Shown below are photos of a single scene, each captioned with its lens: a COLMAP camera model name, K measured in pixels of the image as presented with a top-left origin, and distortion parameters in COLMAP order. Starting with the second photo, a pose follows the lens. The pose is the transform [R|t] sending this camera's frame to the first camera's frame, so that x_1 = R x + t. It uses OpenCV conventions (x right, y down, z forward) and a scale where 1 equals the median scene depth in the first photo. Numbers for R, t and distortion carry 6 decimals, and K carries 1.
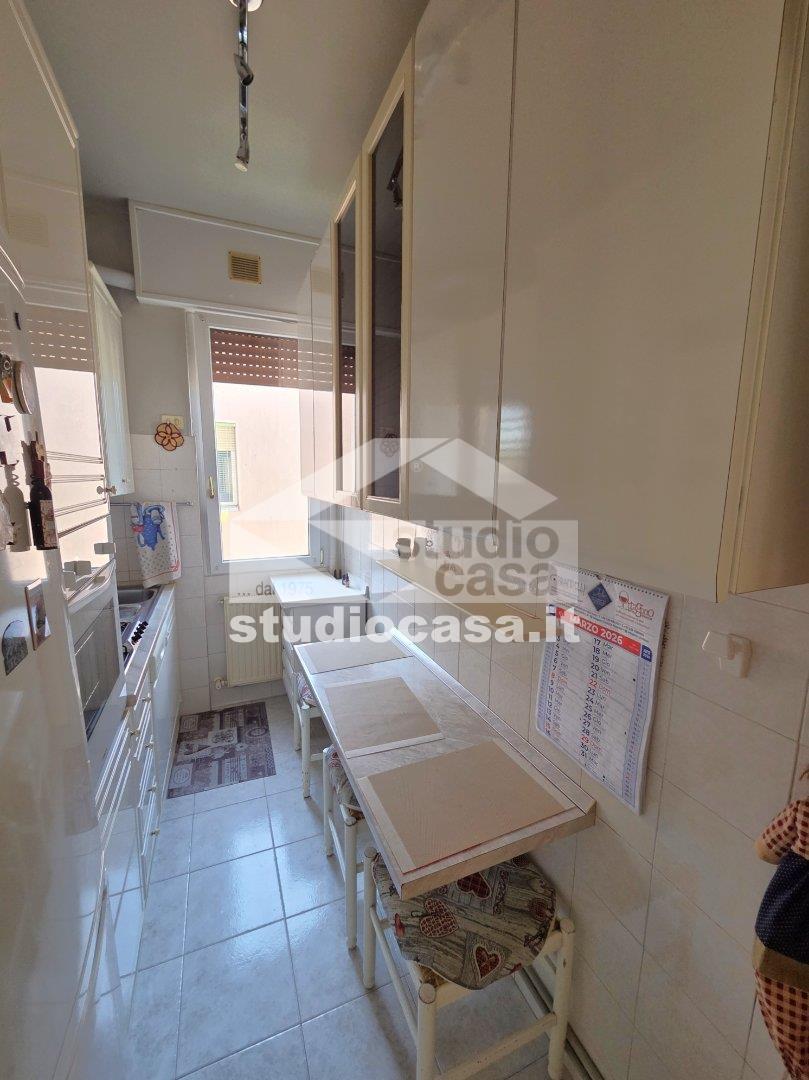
lens RADIAL K [[430.9, 0, 404.5], [0, 430.9, 540.0], [0, 0, 1]] dist [-0.000554, -0.000093]
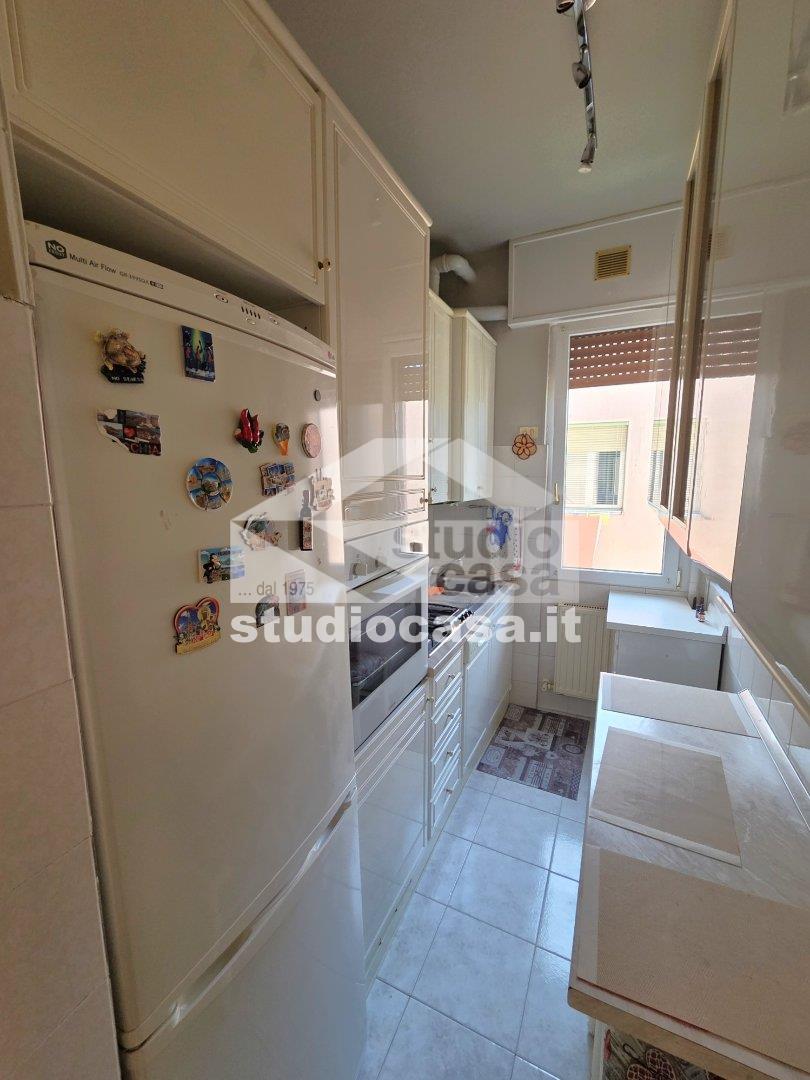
lens RADIAL K [[441.2, 0, 405.0], [0, 441.2, 540.0], [0, 0, 1]] dist [0.001844, -0.002730]
pose [[0.674781, 0.098021, -0.731480, 0.091280], [-0.102030, 0.994013, 0.039080, -0.019551], [0.730932, 0.048262, 0.680742, 0.038883]]
